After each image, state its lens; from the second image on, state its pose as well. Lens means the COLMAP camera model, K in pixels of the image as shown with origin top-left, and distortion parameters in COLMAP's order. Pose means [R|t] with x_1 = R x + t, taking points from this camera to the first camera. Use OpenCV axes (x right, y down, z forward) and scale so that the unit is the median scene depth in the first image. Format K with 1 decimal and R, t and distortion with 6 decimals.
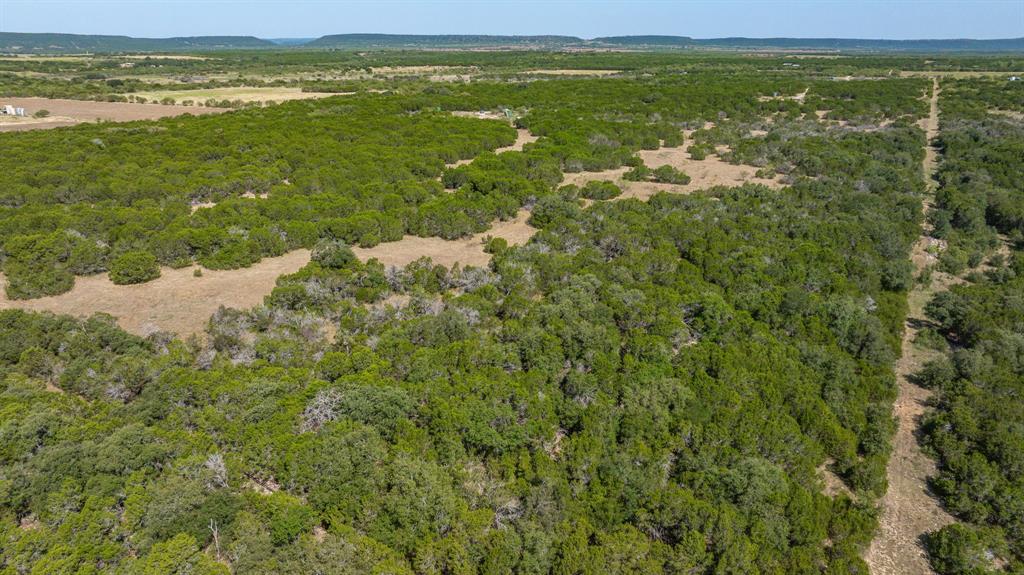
lens RADIAL K [[711.4, 0, 512.0], [0, 711.4, 287.5], [0, 0, 1]] dist [-0.045743, 0.043290]
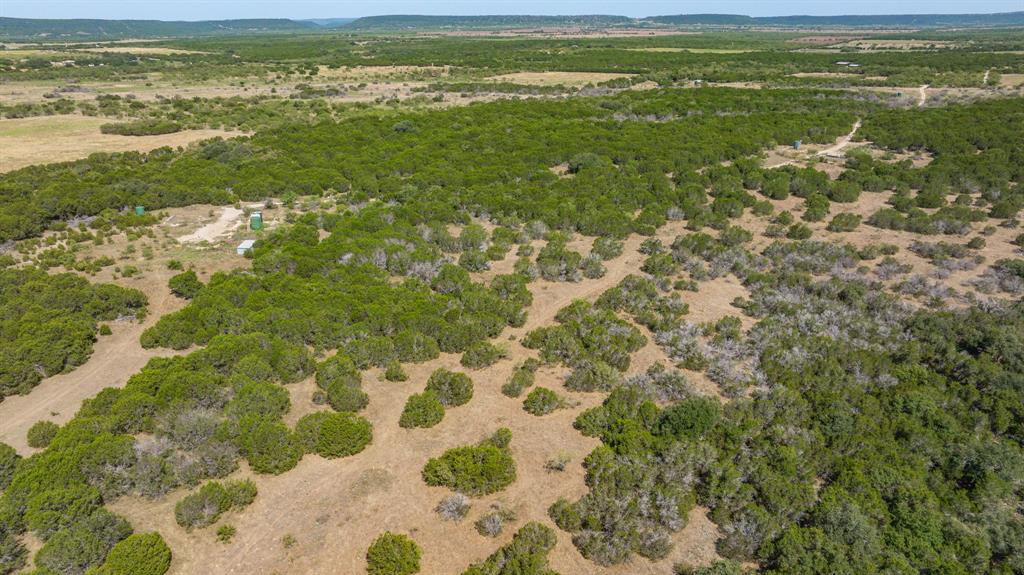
lens RADIAL K [[711.4, 0, 512.0], [0, 711.4, 287.5], [0, 0, 1]] dist [-0.045743, 0.043290]
pose [[0.996744, 0.018969, -0.078372, 0.203780], [-0.016672, 0.999415, 0.029860, -0.190147], [0.078892, -0.028456, 0.996477, 0.422236]]
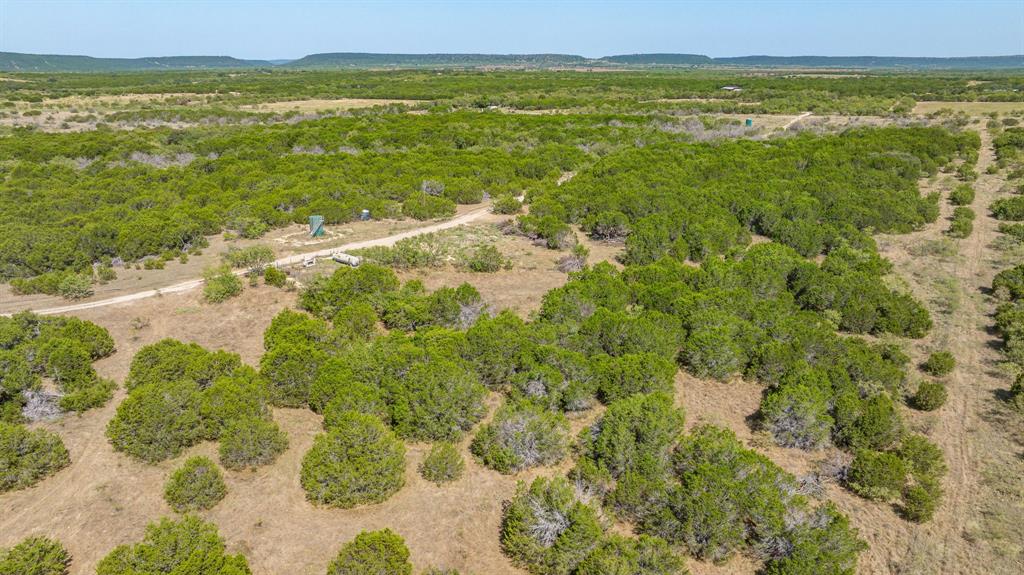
lens RADIAL K [[711.4, 0, 512.0], [0, 711.4, 287.5], [0, 0, 1]] dist [-0.045743, 0.043290]
pose [[0.998513, 0.013319, -0.052865, 0.532539], [-0.014725, 0.999546, -0.026295, -0.286610], [0.052491, 0.027035, 0.998255, 0.881365]]
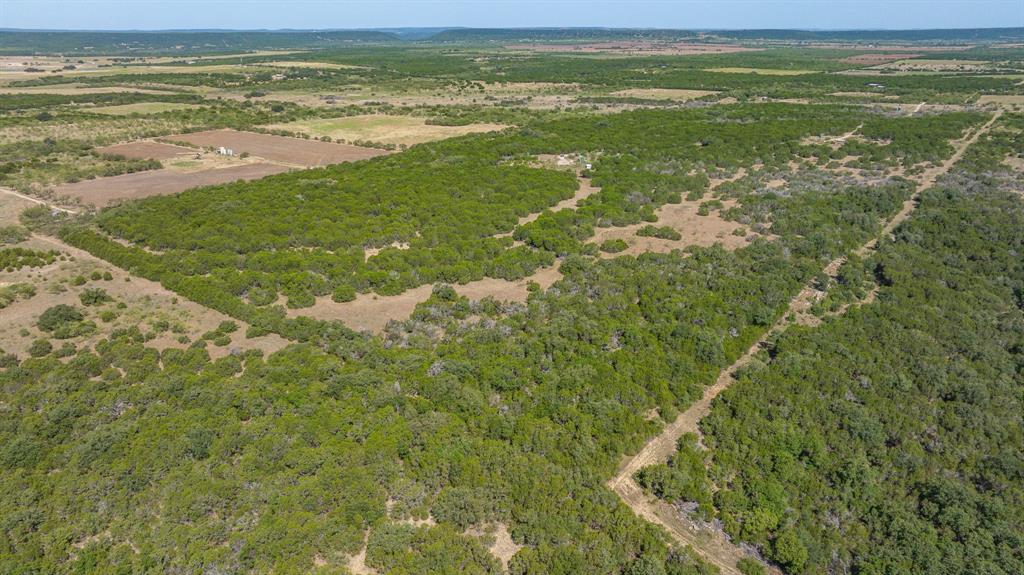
lens RADIAL K [[711.4, 0, 512.0], [0, 711.4, 287.5], [0, 0, 1]] dist [-0.045743, 0.043290]
pose [[0.987772, 0.047191, -0.148590, 0.064304], [-0.044337, 0.998764, 0.022464, -0.032569], [0.149467, -0.015601, 0.988644, -0.260646]]
